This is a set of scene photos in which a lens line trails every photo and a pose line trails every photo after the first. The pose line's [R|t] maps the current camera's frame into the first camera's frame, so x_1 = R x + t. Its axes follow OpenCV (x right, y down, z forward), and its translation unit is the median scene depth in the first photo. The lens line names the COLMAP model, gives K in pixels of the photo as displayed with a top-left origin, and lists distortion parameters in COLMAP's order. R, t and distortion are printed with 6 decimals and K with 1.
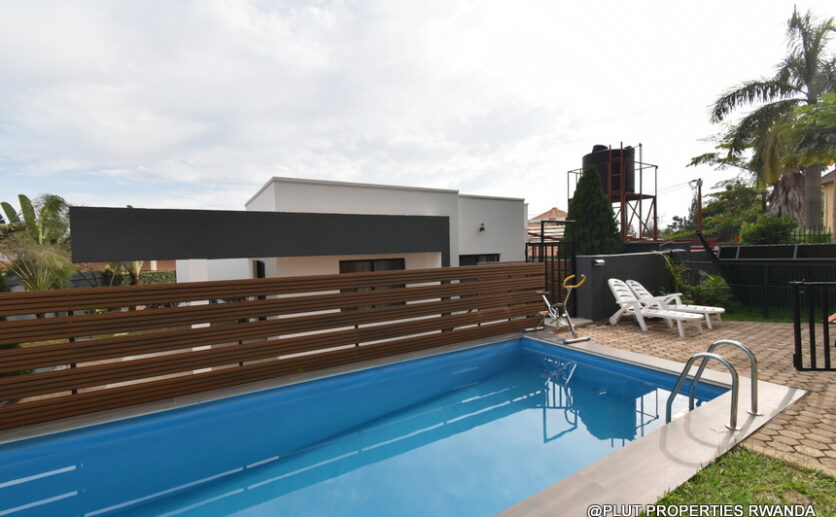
lens RADIAL K [[365.1, 0, 414.8], [0, 365.1, 258.0], [0, 0, 1]] dist [-0.000142, -0.000707]
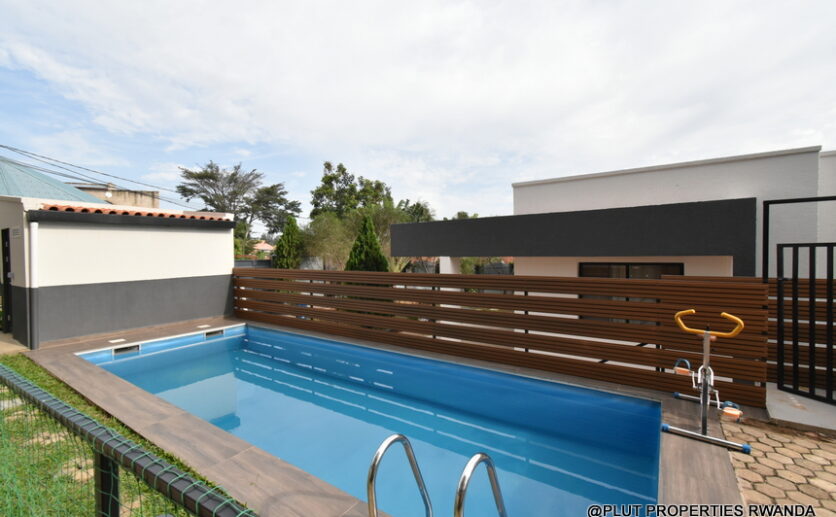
lens RADIAL K [[365.1, 0, 414.8], [0, 365.1, 258.0], [0, 0, 1]] dist [-0.000142, -0.000707]
pose [[0.409697, 0.032706, -0.911635, 0.446237], [-0.021227, 0.999428, 0.026316, -0.018847], [0.911975, 0.008569, 0.410157, 0.252884]]
